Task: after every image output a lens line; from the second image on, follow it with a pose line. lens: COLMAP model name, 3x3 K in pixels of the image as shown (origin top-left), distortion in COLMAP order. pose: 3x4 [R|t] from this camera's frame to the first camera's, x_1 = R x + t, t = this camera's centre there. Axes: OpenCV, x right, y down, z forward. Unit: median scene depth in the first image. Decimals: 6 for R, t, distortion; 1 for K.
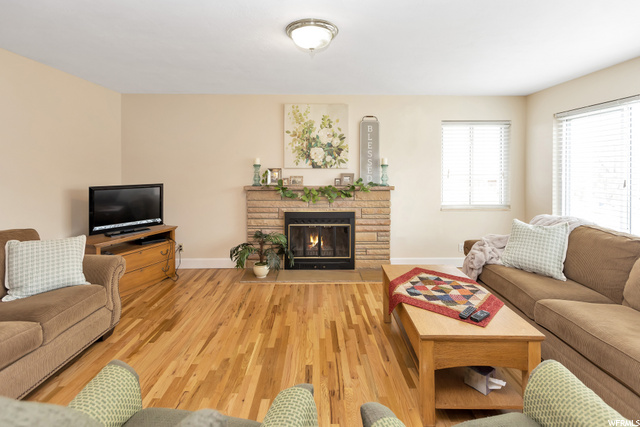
lens RADIAL K [[302.5, 0, 317.5], [0, 302.5, 192.6], [0, 0, 1]] dist [0.001791, 0.000812]
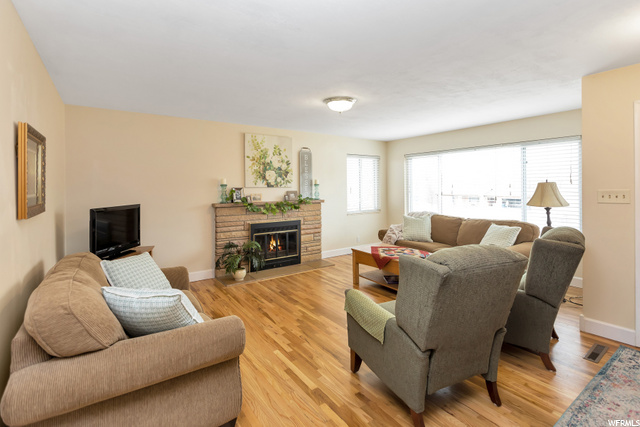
lens RADIAL K [[302.5, 0, 322.6], [0, 302.5, 215.3], [0, 0, 1]] dist [0.001791, 0.000812]
pose [[0.822858, -0.061576, 0.564901, -0.541792], [0.051141, 0.998102, 0.034303, 0.002870], [-0.565941, 0.000663, 0.824446, -0.147781]]
